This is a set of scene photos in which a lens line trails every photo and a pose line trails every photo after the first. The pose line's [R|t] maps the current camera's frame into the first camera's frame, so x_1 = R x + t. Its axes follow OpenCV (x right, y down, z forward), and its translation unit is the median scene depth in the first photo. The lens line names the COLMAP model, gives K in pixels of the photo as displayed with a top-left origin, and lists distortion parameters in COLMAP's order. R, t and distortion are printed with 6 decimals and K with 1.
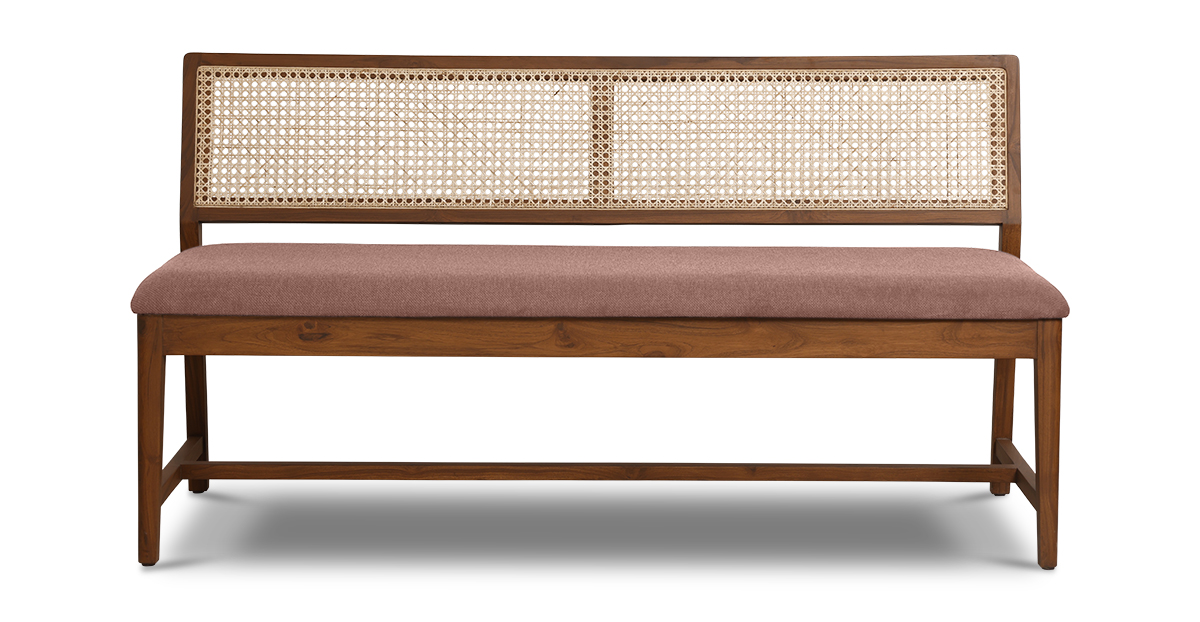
lens RADIAL K [[2281.6, 0, 598.7], [0, 2281.6, 335.0], [0, 0, 1]] dist [0.143218, 0.063324]
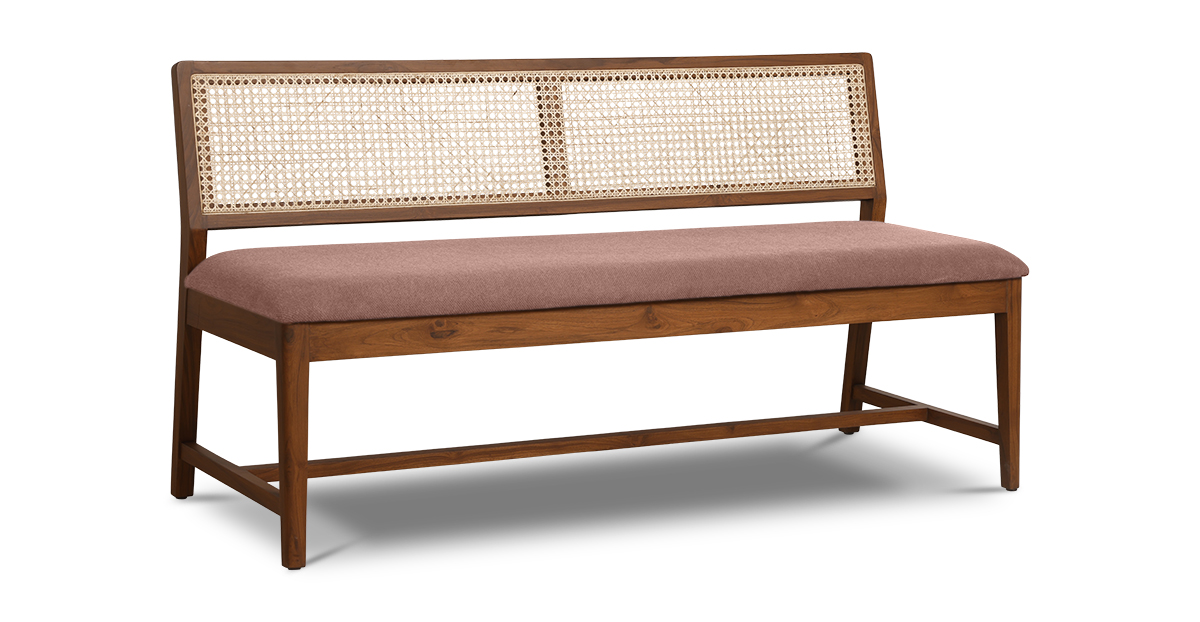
lens RADIAL K [[2281.6, 0, 598.7], [0, 2281.6, 335.0], [0, 0, 1]] dist [0.143218, 0.063324]
pose [[0.901034, -0.066402, 0.428635, -0.450884], [0.058257, 0.997785, 0.032110, -0.025114], [-0.429817, -0.003961, 0.902907, 0.015988]]
